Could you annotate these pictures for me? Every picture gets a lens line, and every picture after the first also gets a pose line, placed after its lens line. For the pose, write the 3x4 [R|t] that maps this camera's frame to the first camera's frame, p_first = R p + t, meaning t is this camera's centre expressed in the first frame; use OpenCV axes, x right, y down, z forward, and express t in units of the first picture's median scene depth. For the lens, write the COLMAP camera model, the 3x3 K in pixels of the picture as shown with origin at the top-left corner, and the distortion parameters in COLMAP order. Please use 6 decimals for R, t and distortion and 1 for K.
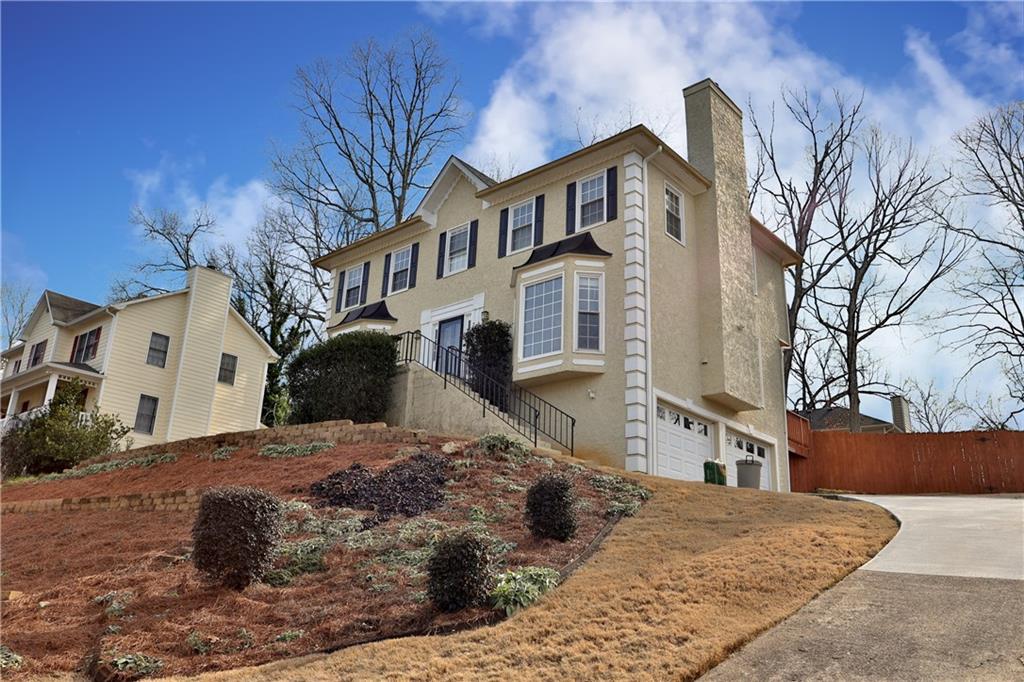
lens RADIAL K [[794.8, 0, 512.0], [0, 794.8, 341.0], [0, 0, 1]] dist [0.000878, 0.000230]
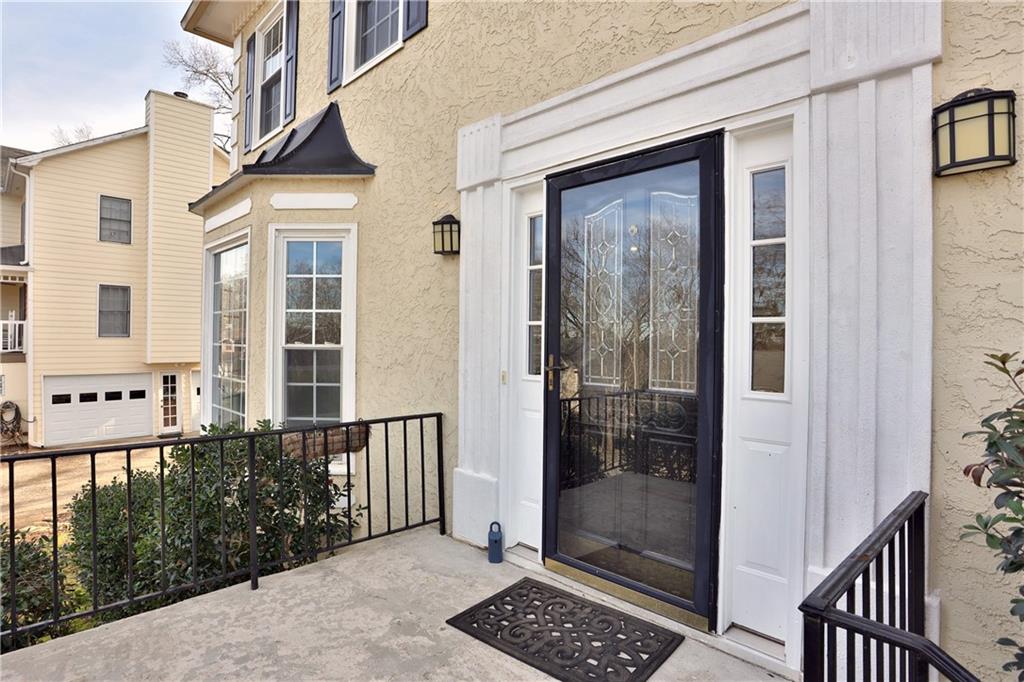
lens RADIAL K [[541.4, 0, 507.1], [0, 541.4, 339.9], [0, 0, 1]] dist [-0.016215, 0.001432]
pose [[0.996703, -0.034628, -0.073373, -0.083611], [0.055851, 0.948797, 0.310910, -0.025519], [0.058850, -0.313983, 0.947603, 0.769245]]
